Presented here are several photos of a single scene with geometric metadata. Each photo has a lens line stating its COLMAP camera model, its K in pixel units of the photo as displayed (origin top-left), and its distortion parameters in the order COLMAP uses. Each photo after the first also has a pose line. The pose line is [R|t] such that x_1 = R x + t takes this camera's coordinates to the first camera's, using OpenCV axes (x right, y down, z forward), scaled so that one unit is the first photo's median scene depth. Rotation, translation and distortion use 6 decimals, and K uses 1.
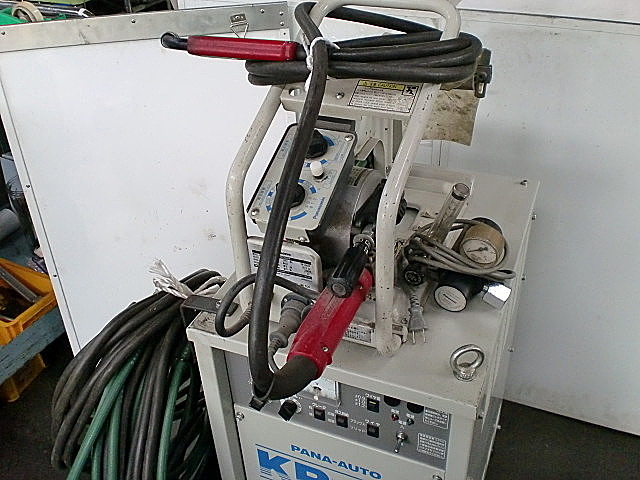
lens RADIAL K [[653.7, 0, 326.1], [0, 653.7, 240.3], [0, 0, 1]] dist [0.003706, 0.000000]
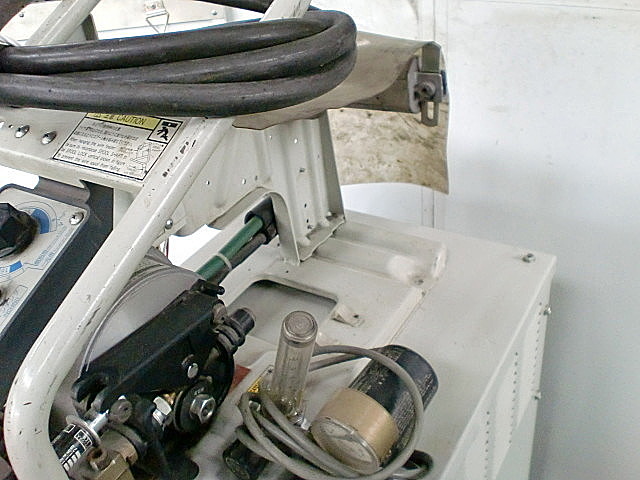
lens RADIAL K [[653.7, 0, 318.8], [0, 653.7, 242.3], [0, 0, 1]] dist [0.003706, 0.000000]
pose [[0.985618, 0.036038, -0.165099, 0.263653], [-0.035301, 0.999349, 0.007399, -0.127068], [0.165258, -0.001464, 0.986249, 0.448526]]
